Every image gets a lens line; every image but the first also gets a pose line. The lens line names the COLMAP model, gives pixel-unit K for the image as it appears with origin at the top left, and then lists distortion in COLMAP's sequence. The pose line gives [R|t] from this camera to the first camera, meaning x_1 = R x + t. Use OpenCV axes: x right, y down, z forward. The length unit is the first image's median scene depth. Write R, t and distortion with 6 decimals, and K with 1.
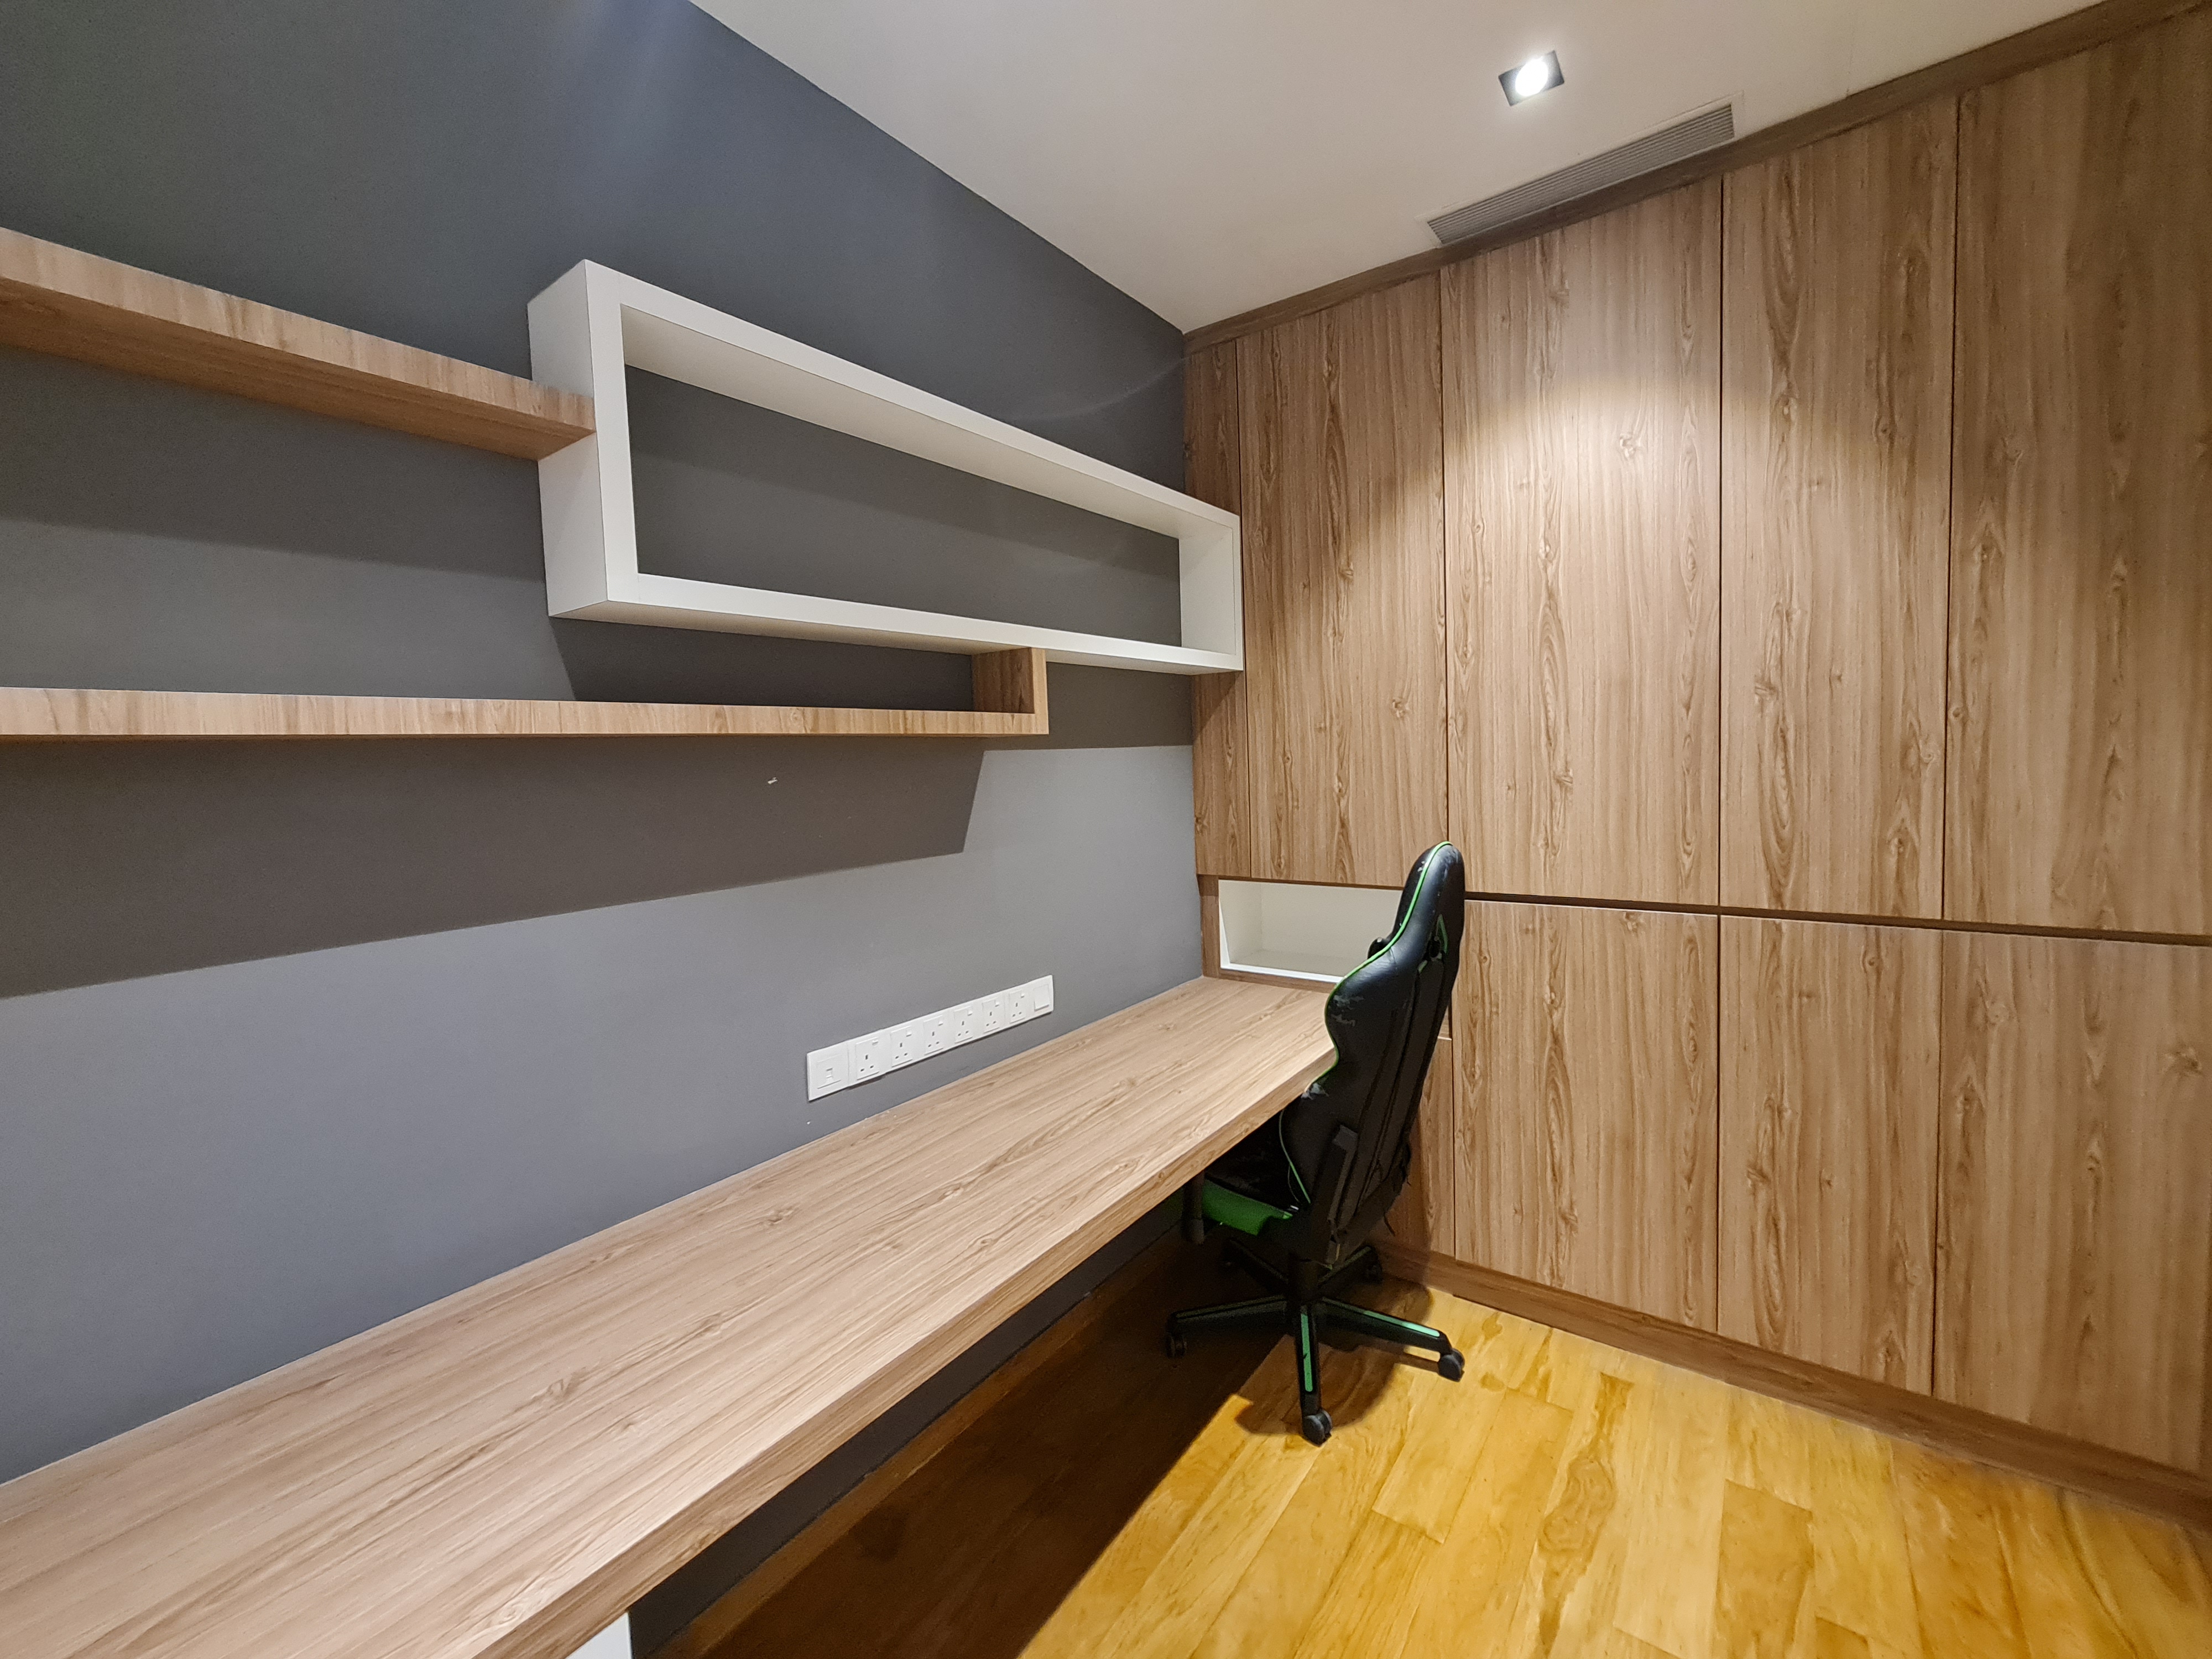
lens RADIAL K [[901.4, 0, 1106.8], [0, 901.4, 807.0], [0, 0, 1]] dist [-0.002734, 0.000798]
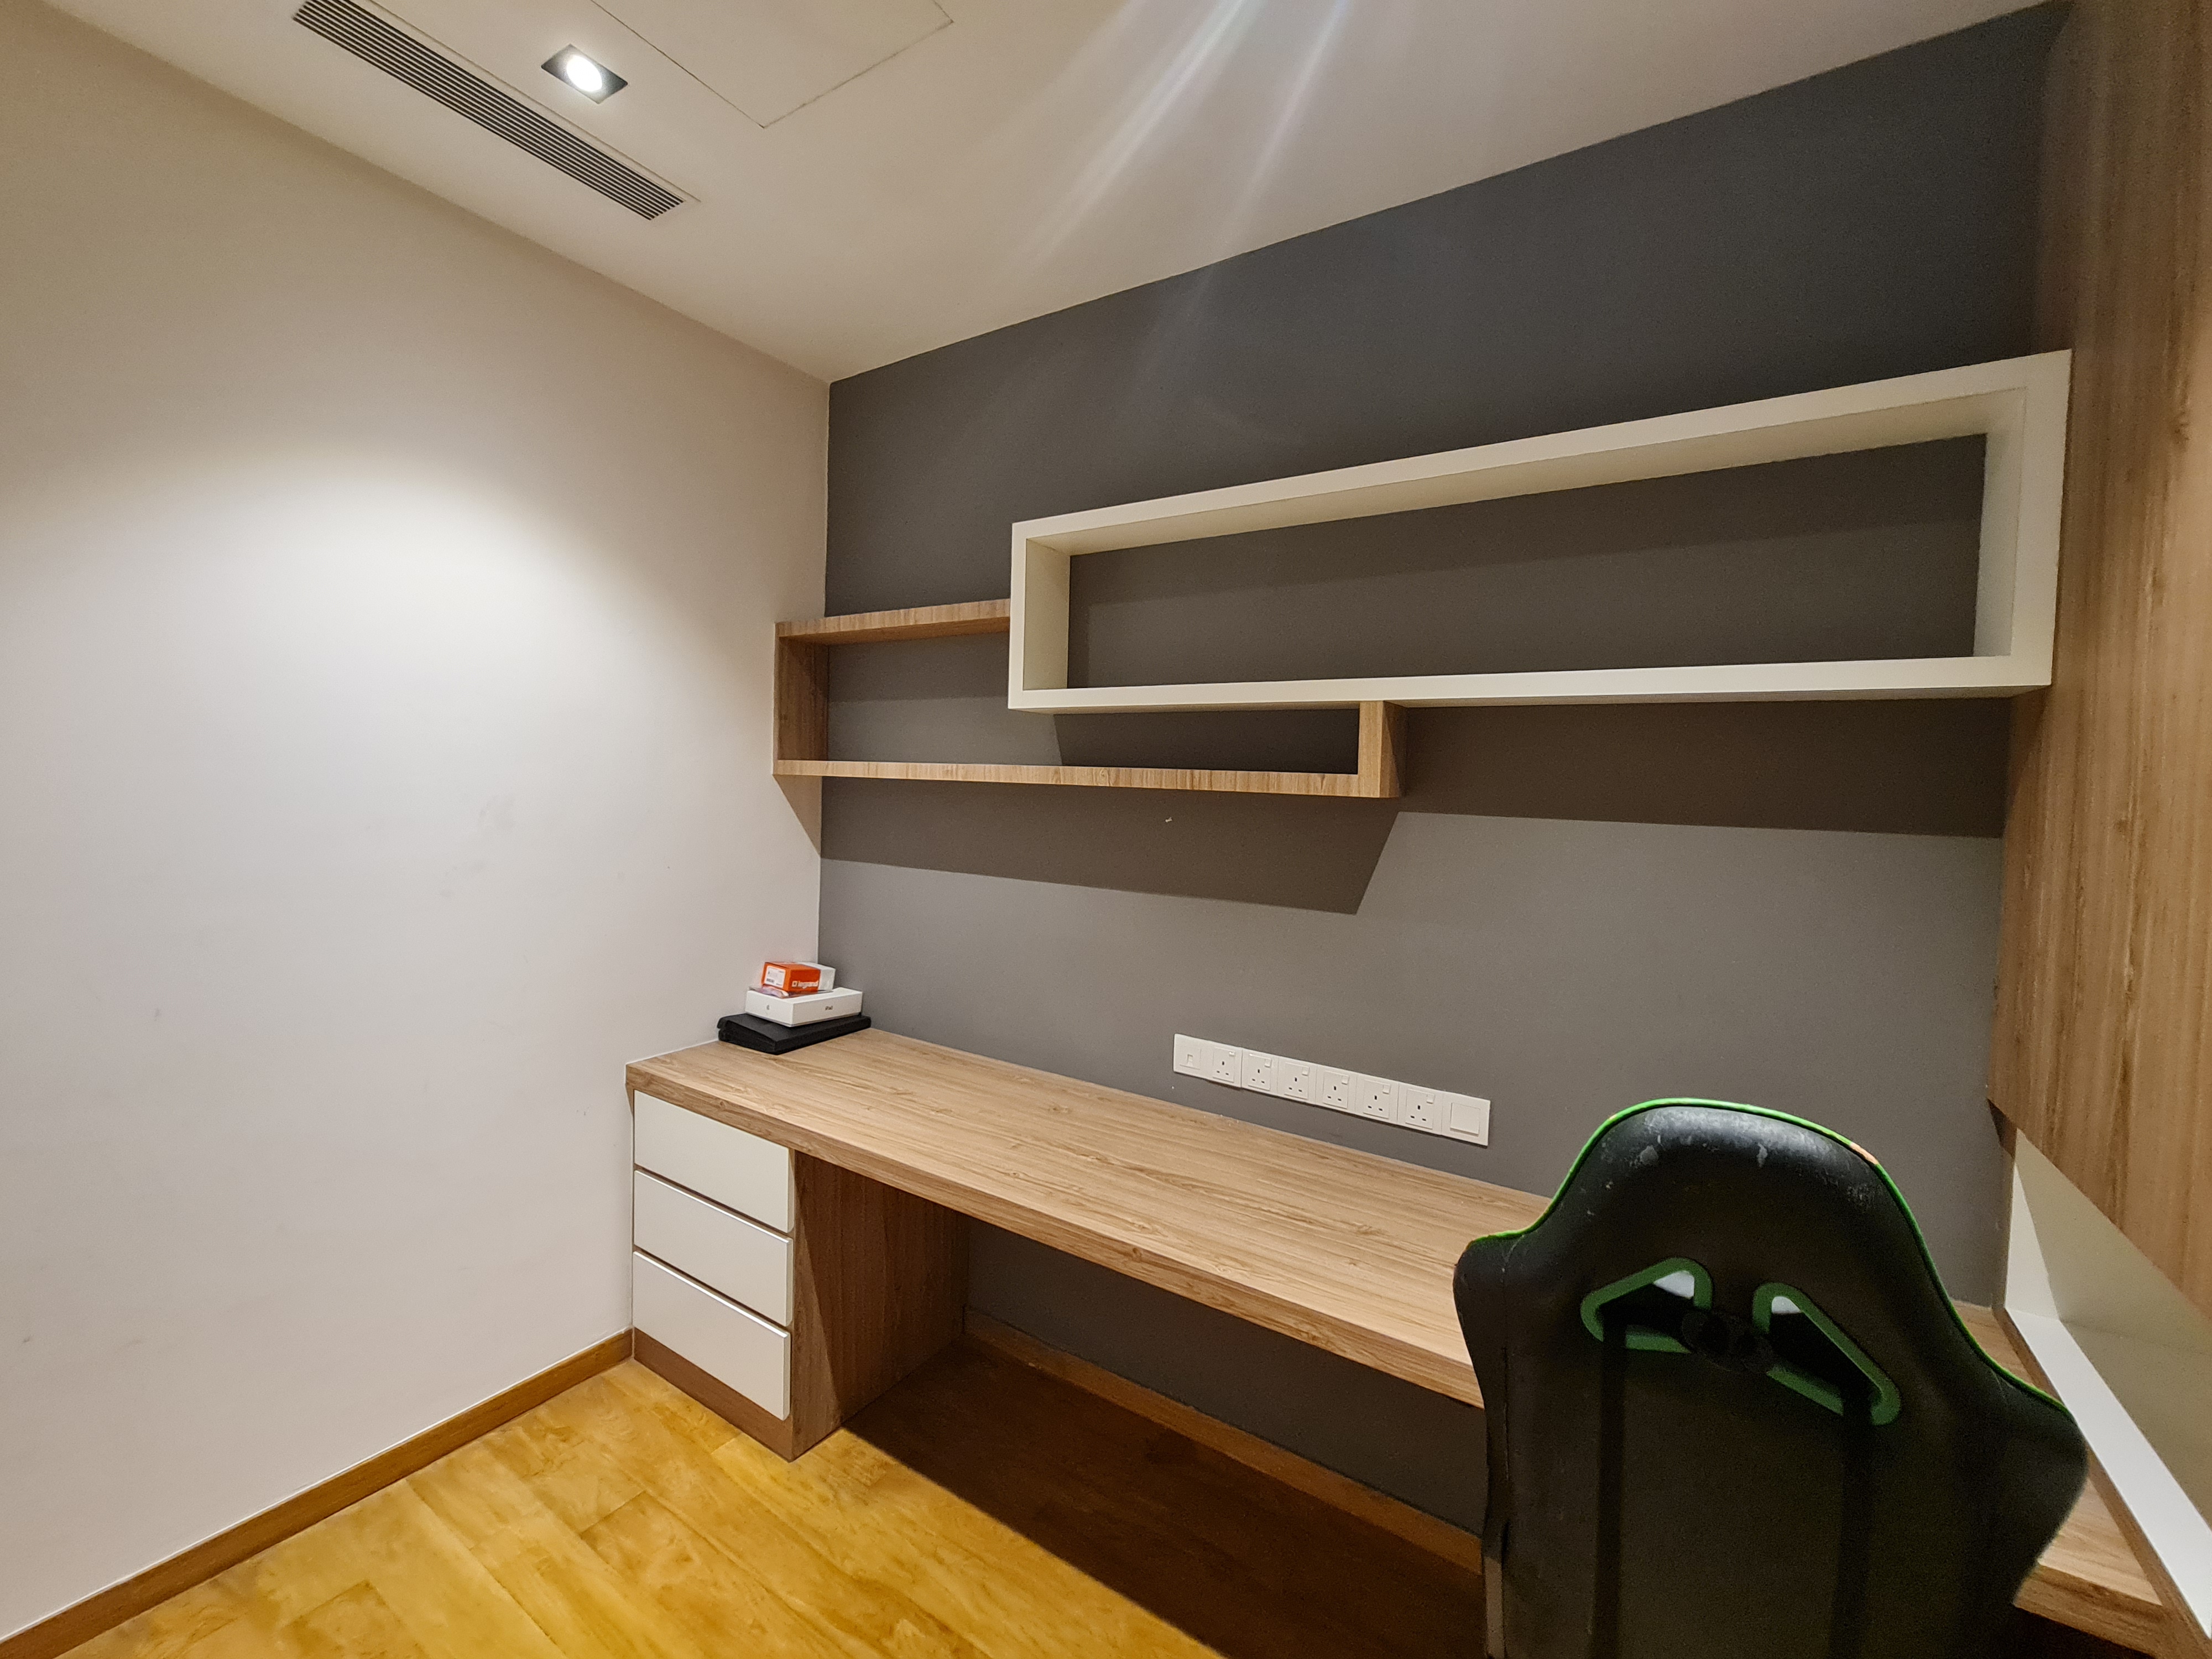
lens RADIAL K [[901.4, 0, 1106.8], [0, 901.4, 807.0], [0, 0, 1]] dist [-0.002734, 0.000798]
pose [[0.066462, 0.069673, -0.995353, 0.818928], [-0.090006, 0.993911, 0.063562, -0.107462], [0.993721, 0.085363, 0.072328, 0.701352]]
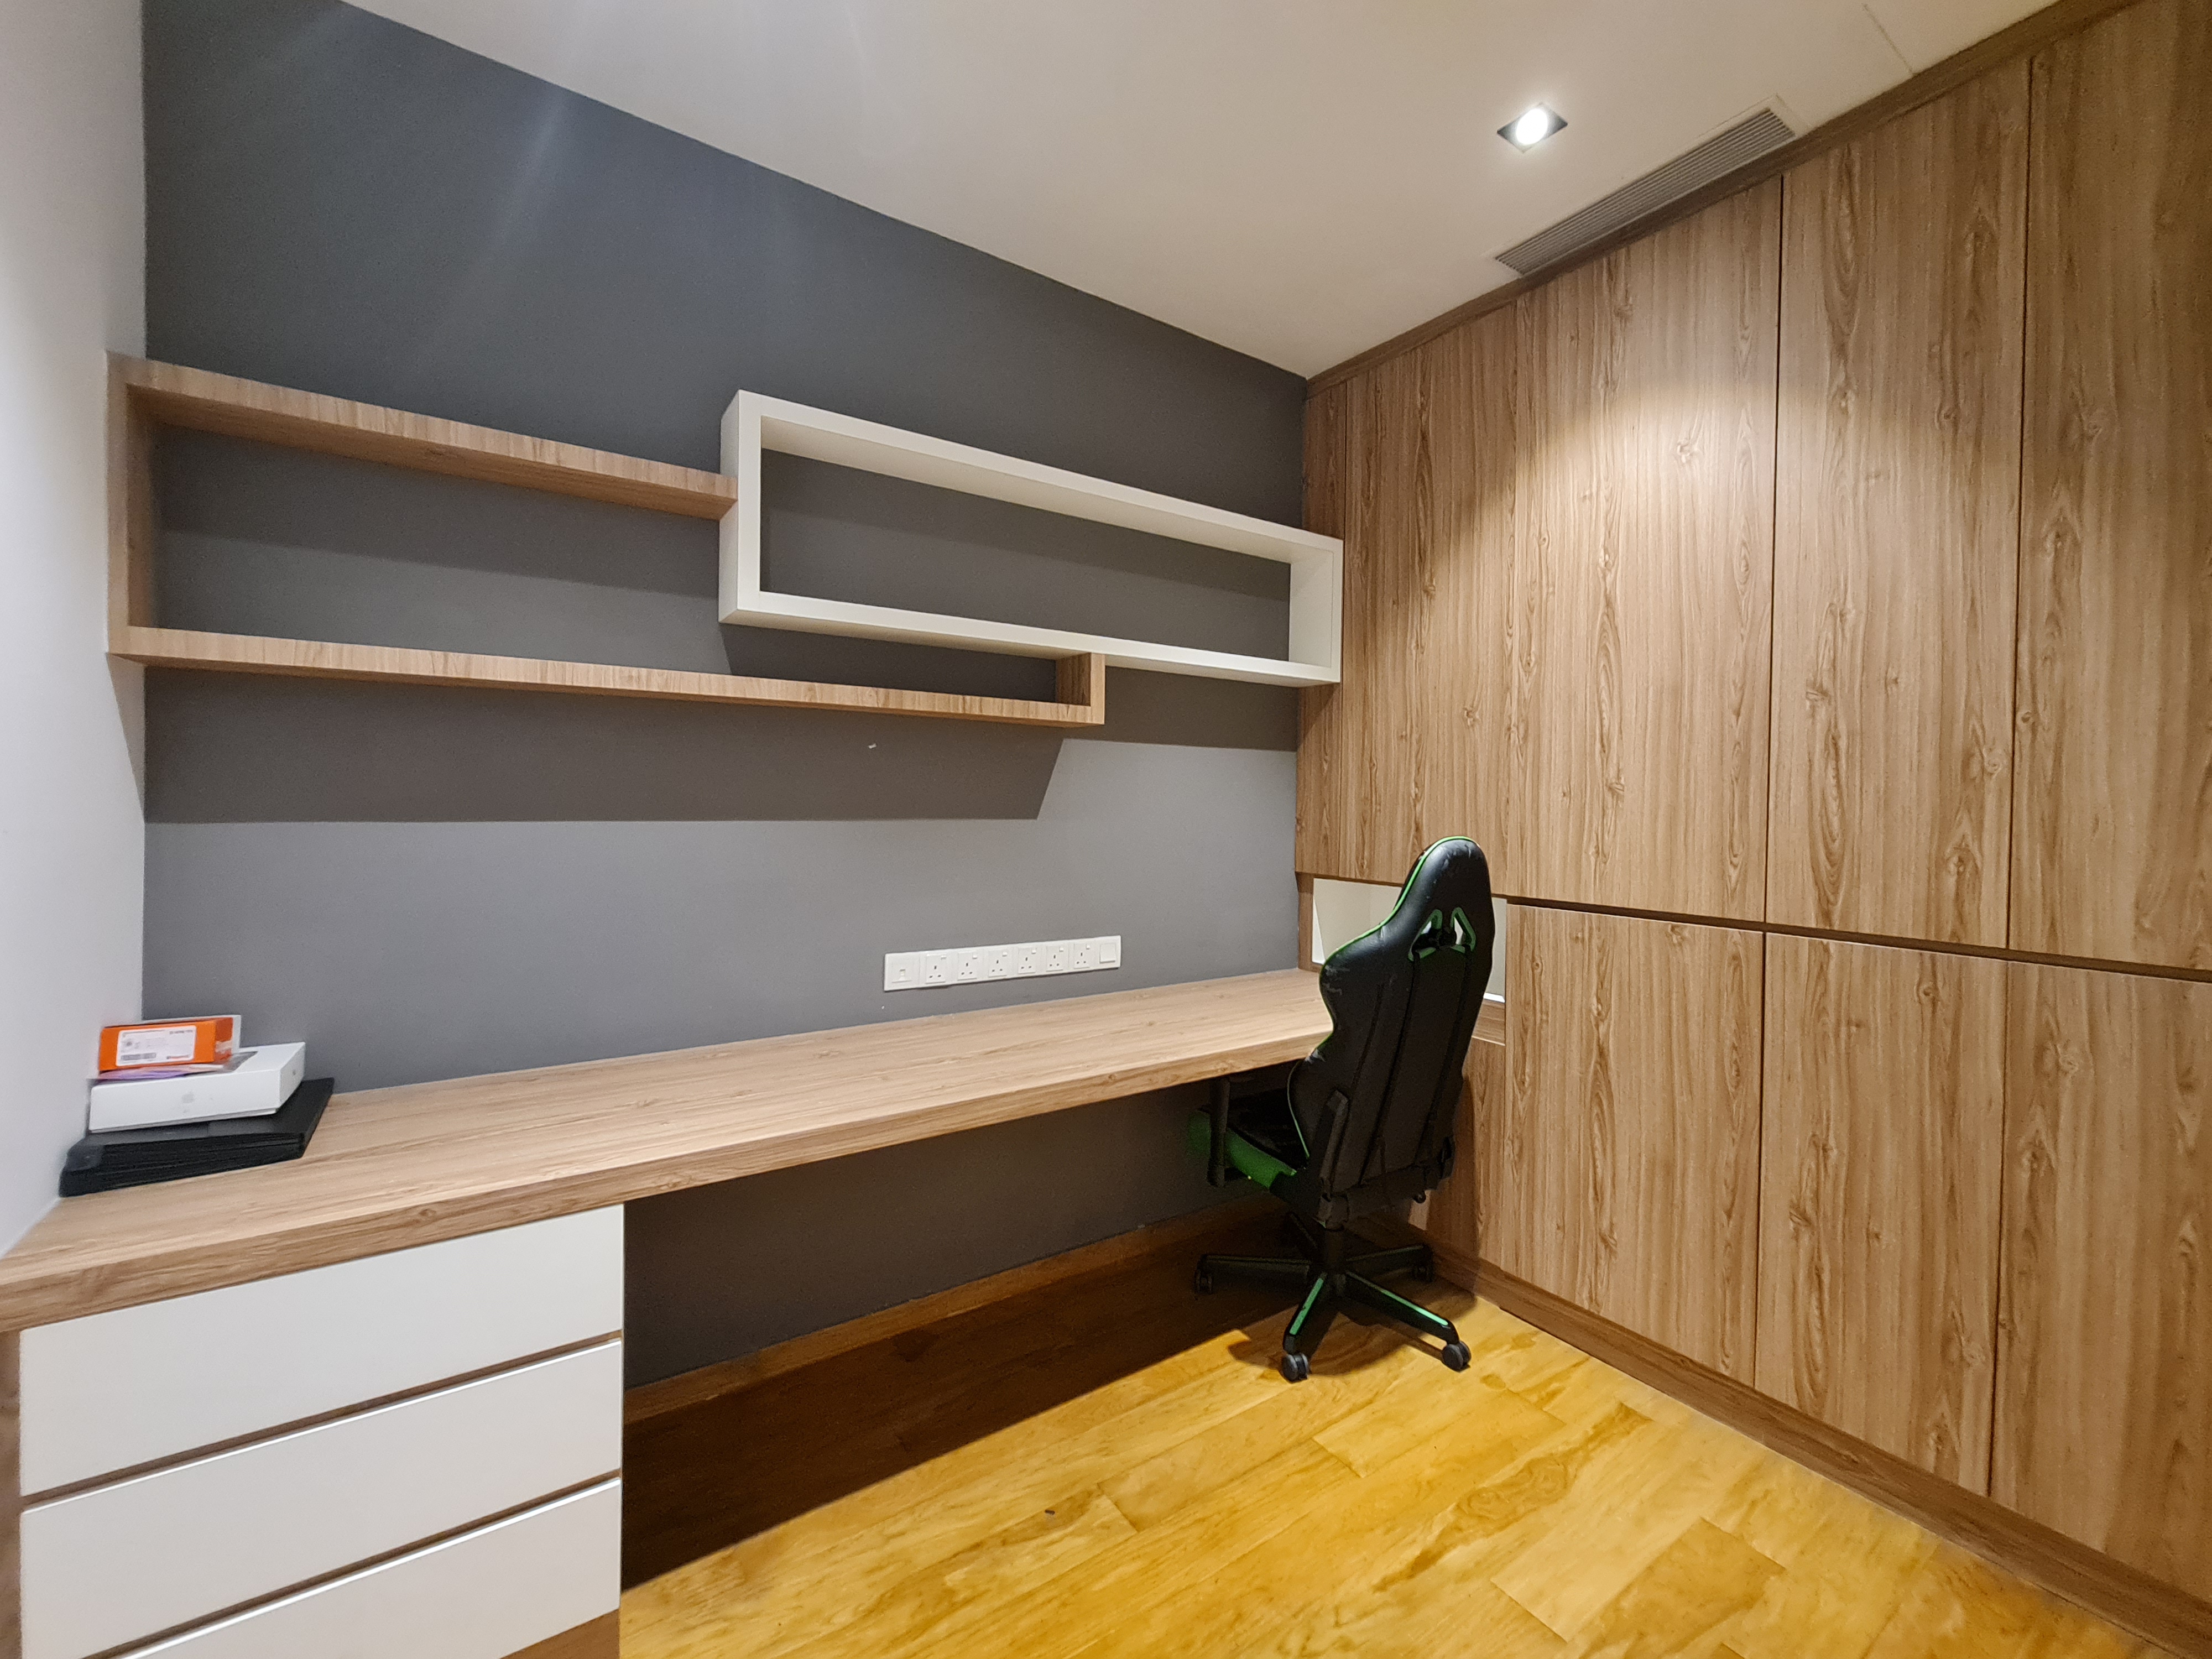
lens RADIAL K [[901.4, 0, 1106.8], [0, 901.4, 807.0], [0, 0, 1]] dist [-0.002734, 0.000798]
pose [[0.942578, 0.053453, -0.329682, 0.355738], [-0.068013, 0.997146, -0.032778, 0.071362], [0.326989, 0.053319, 0.943523, -0.135040]]
